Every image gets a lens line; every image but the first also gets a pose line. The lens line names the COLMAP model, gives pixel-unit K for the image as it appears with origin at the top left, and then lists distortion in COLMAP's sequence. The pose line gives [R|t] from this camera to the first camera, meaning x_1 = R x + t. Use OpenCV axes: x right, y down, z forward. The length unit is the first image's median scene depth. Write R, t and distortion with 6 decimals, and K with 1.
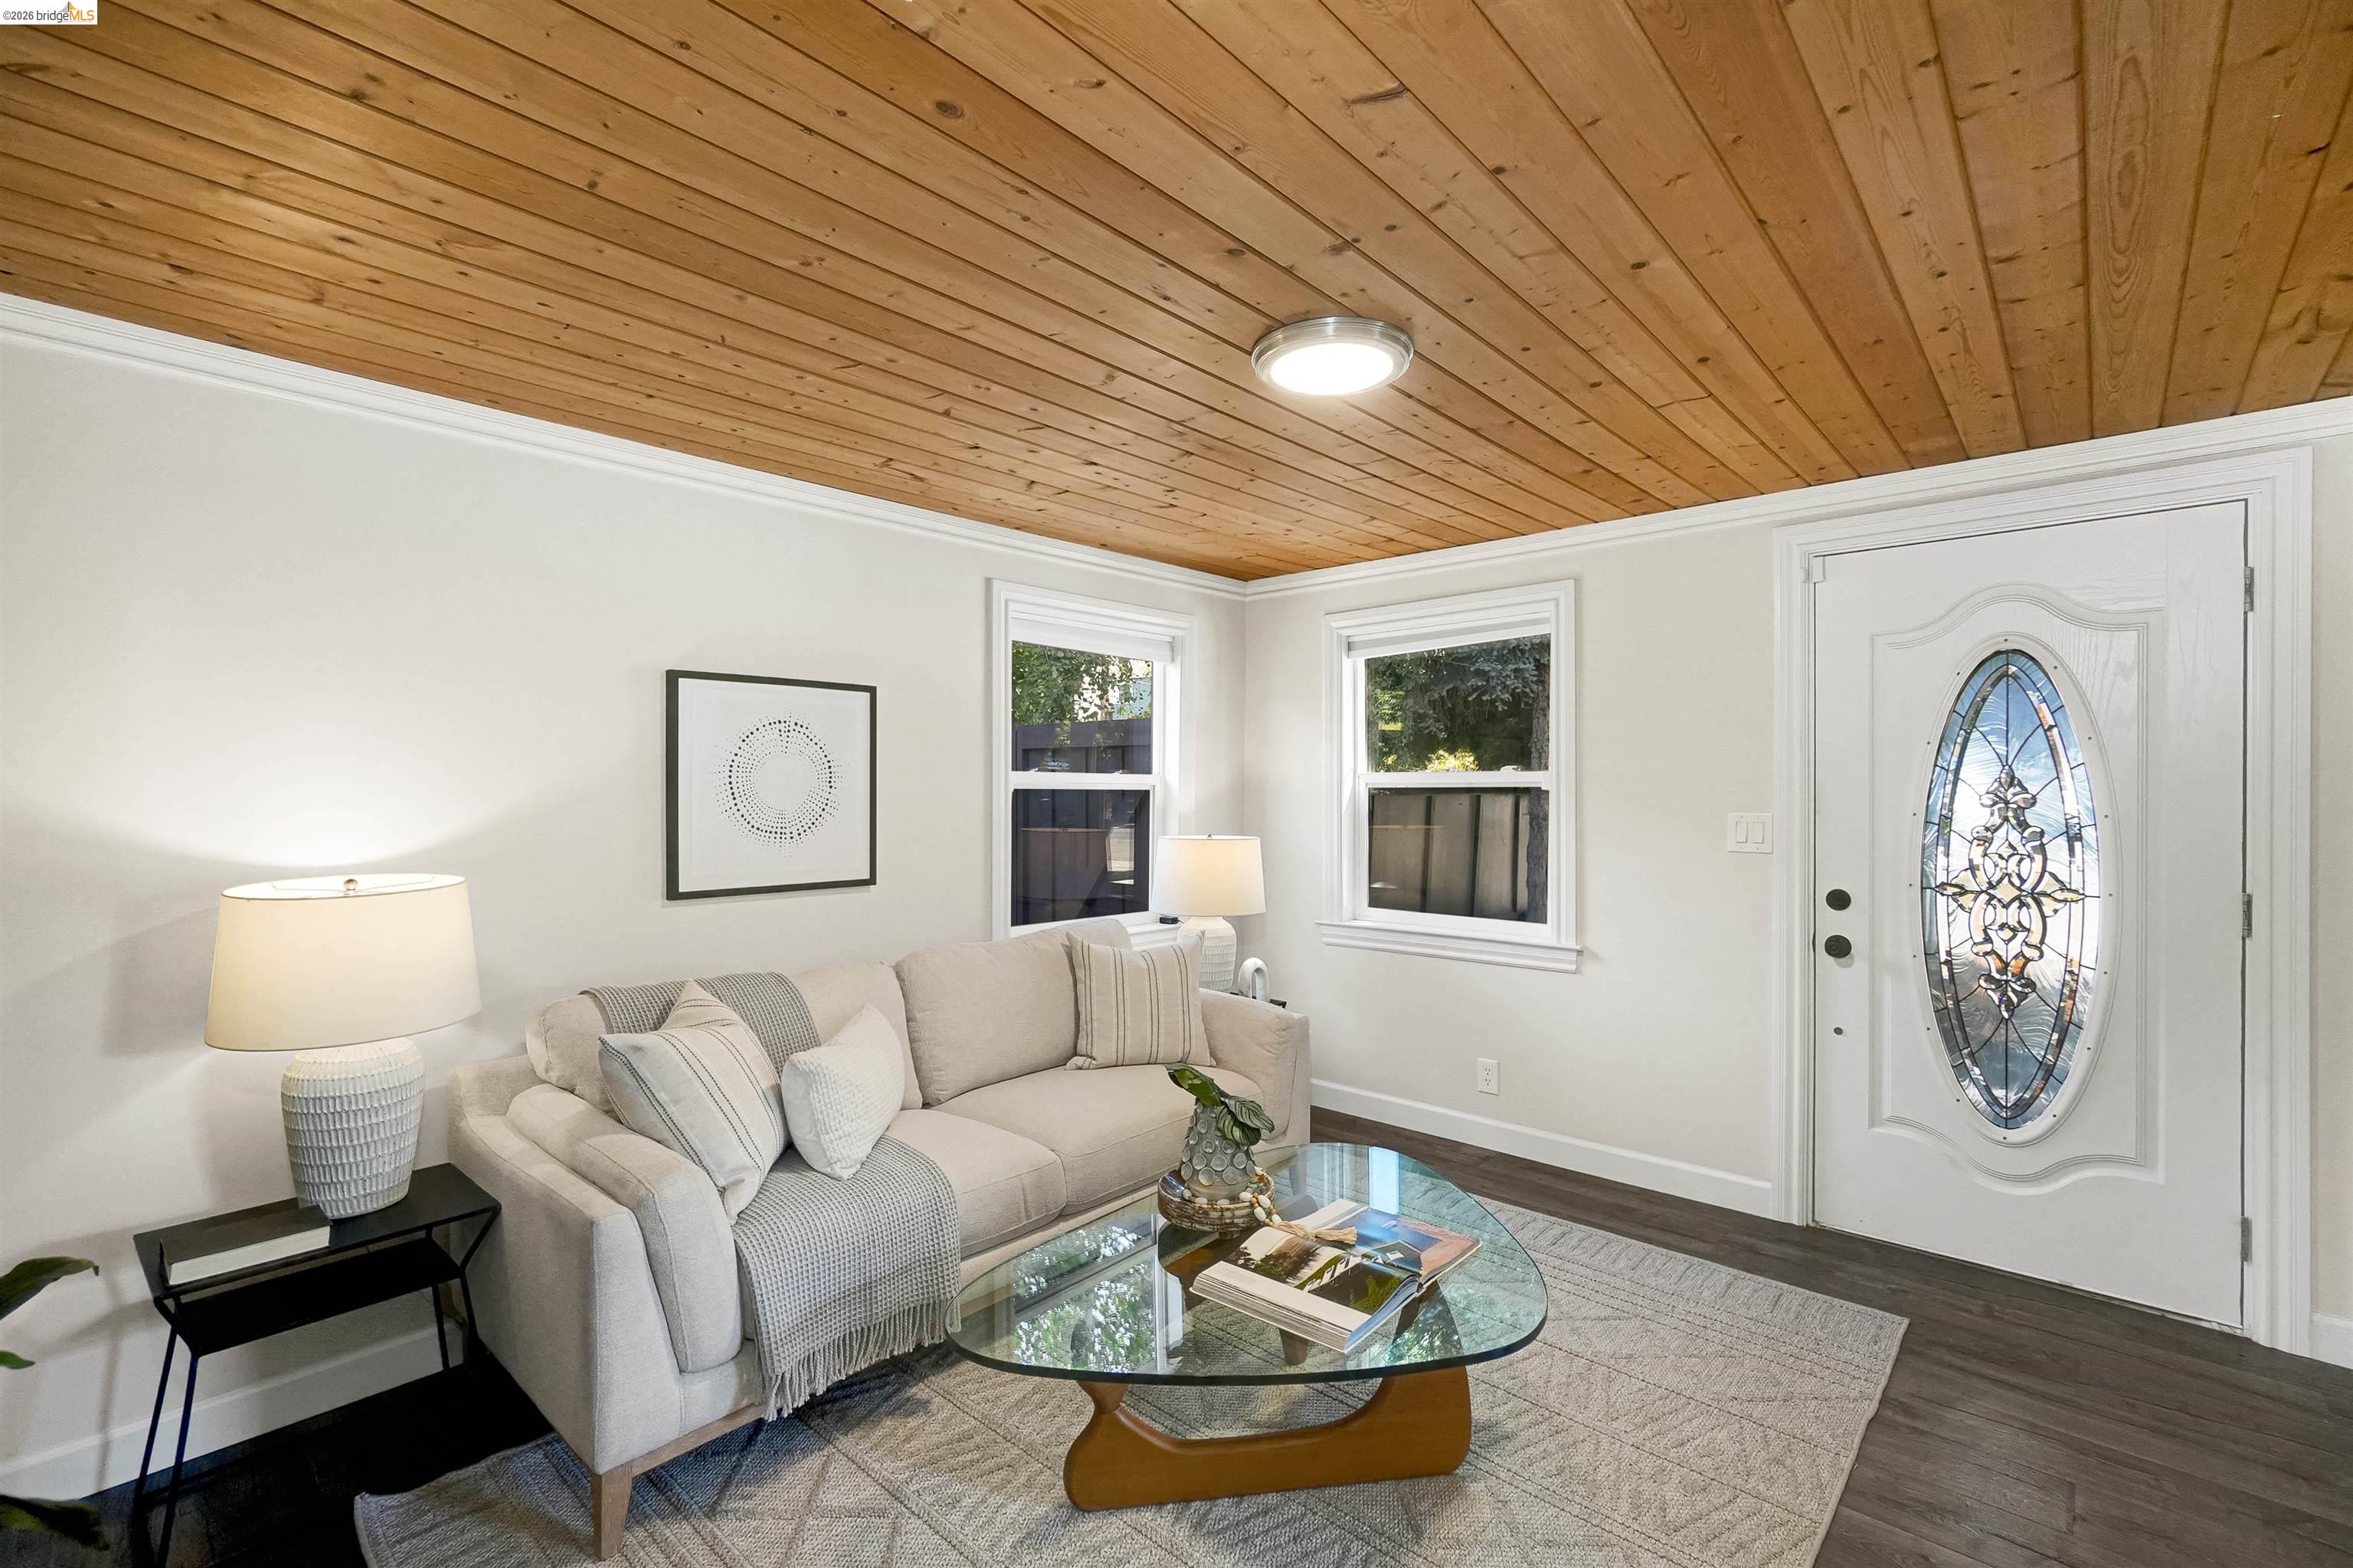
lens RADIAL K [[1027.4, 0, 1185.2], [0, 1027.4, 794.4], [0, 0, 1]] dist [-0.014307, 0.007005]
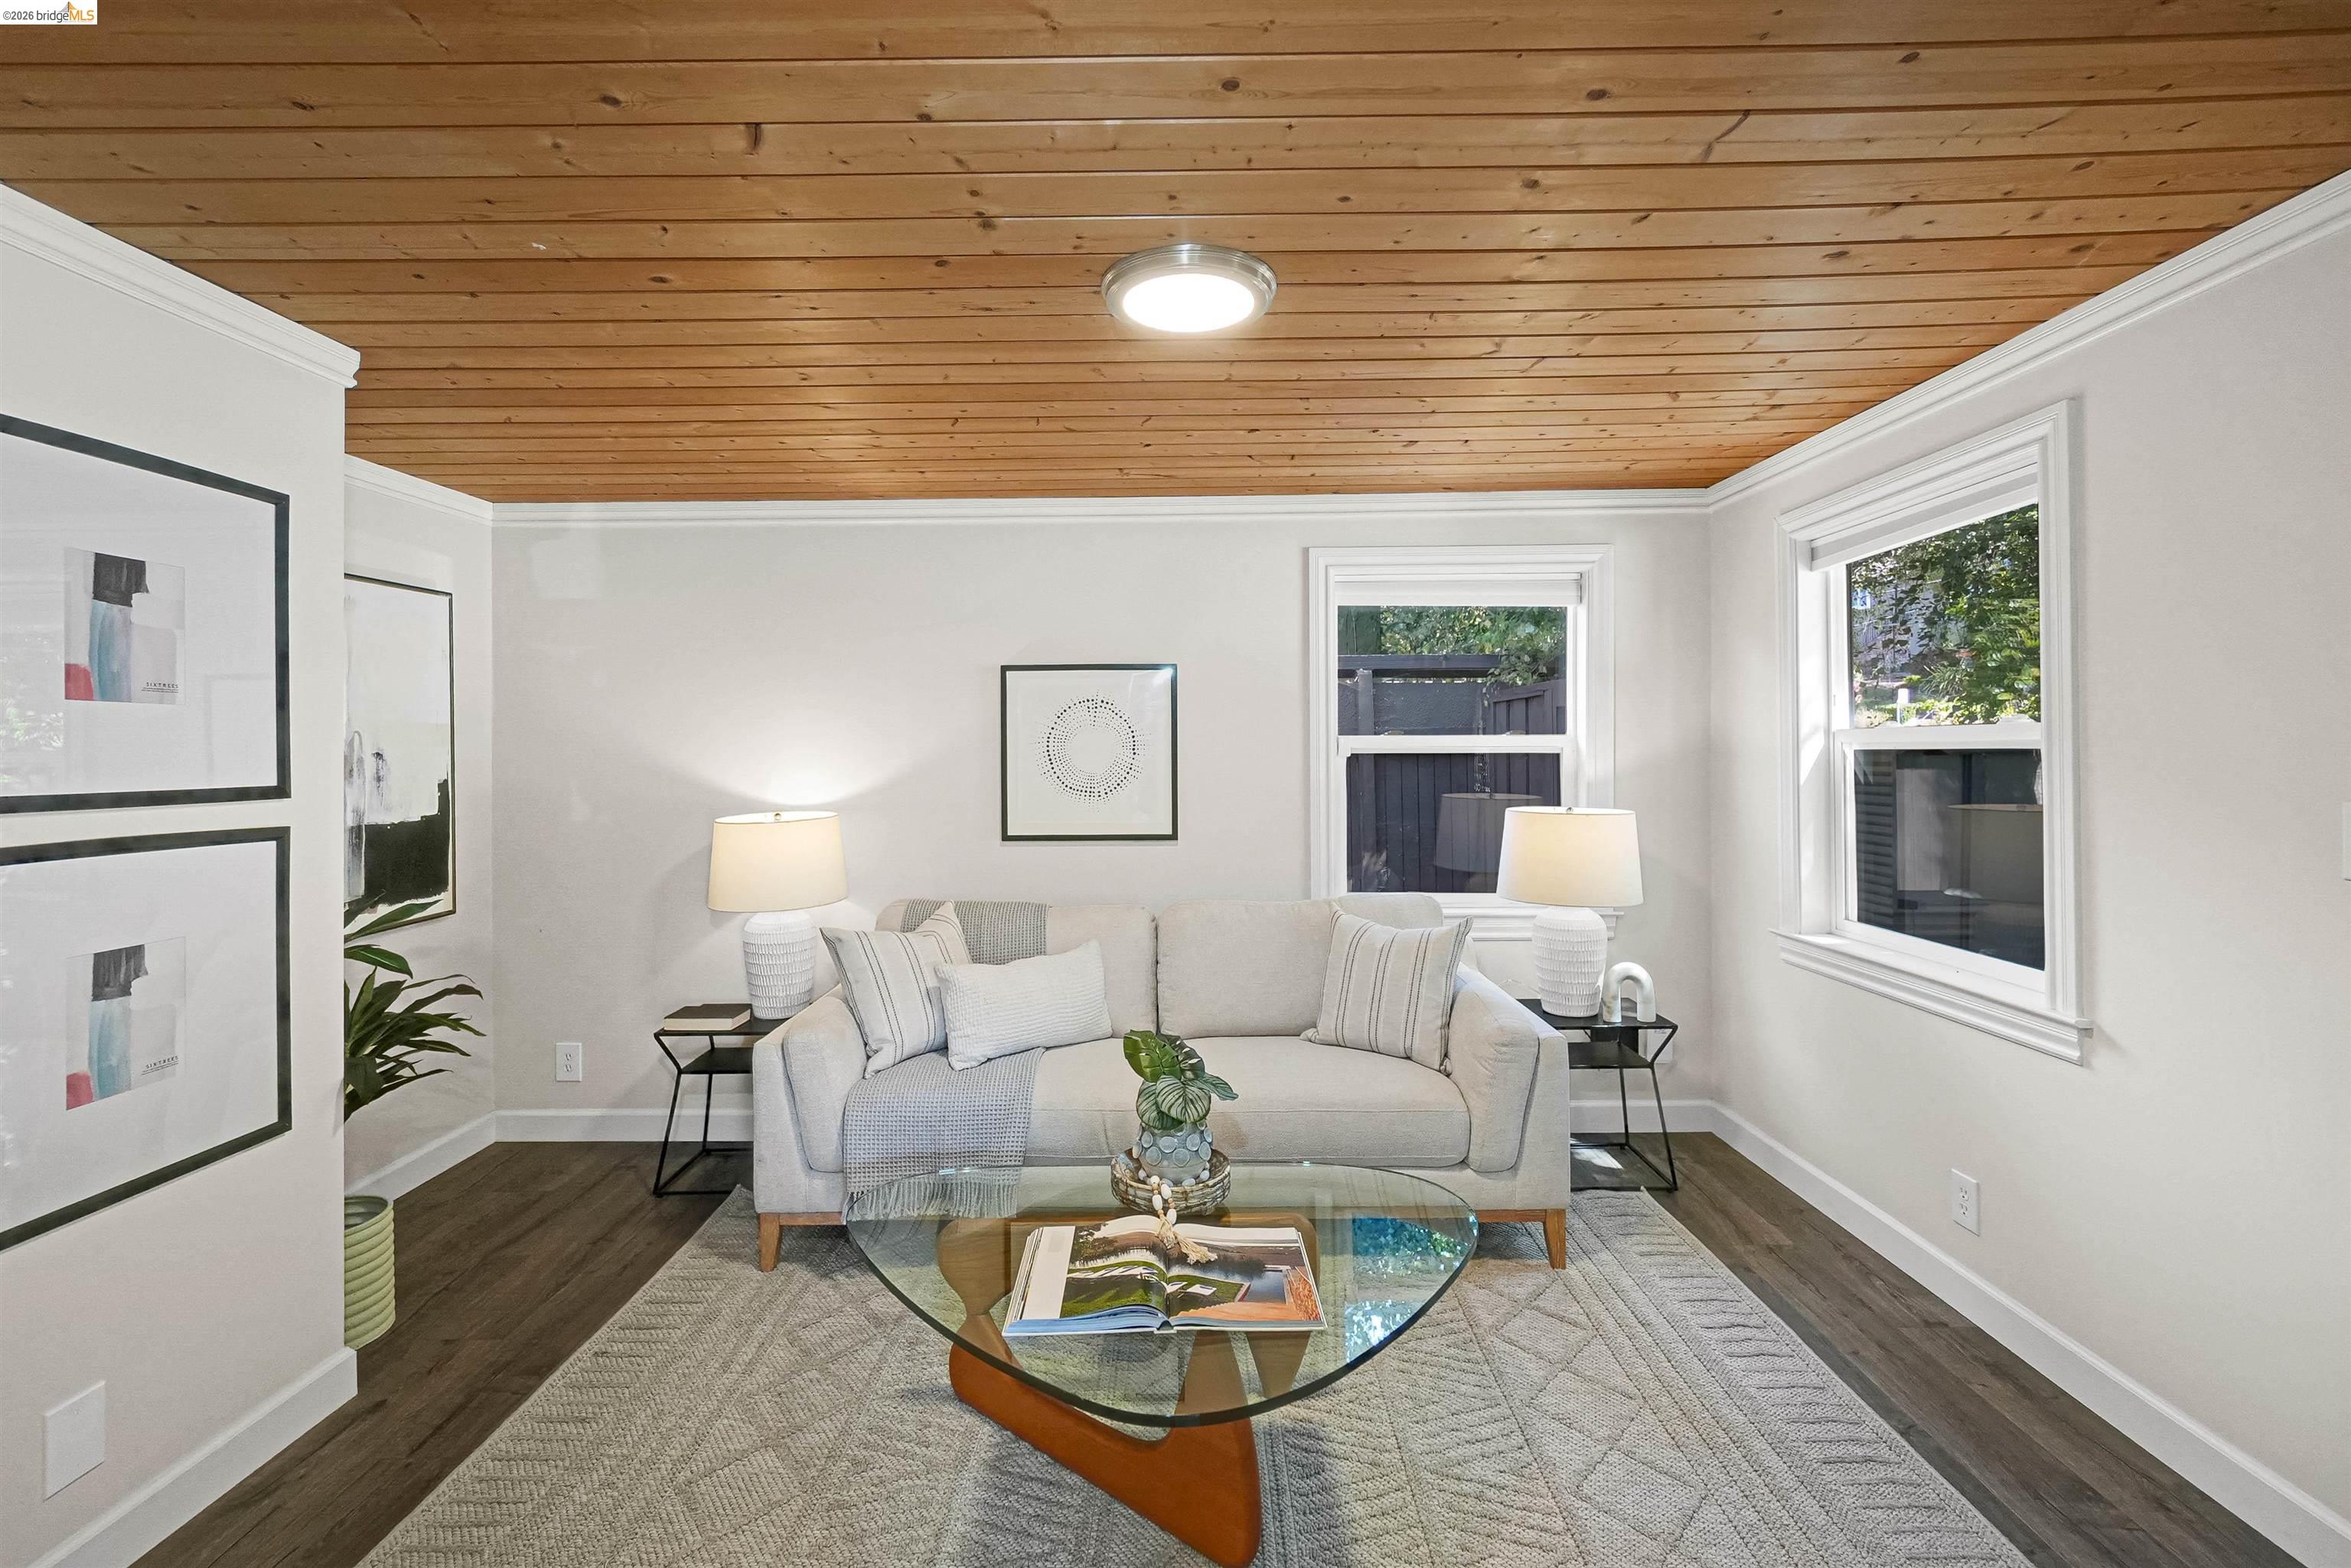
lens RADIAL K [[1028.6, 0, 1180.8], [0, 1028.6, 747.4], [0, 0, 1]] dist [-0.005079, -0.000243]
pose [[0.664105, -0.006403, -0.747612, 0.527159], [0.003762, 0.999979, -0.005223, -0.007887], [0.747630, 0.000656, 0.664116, 0.244902]]
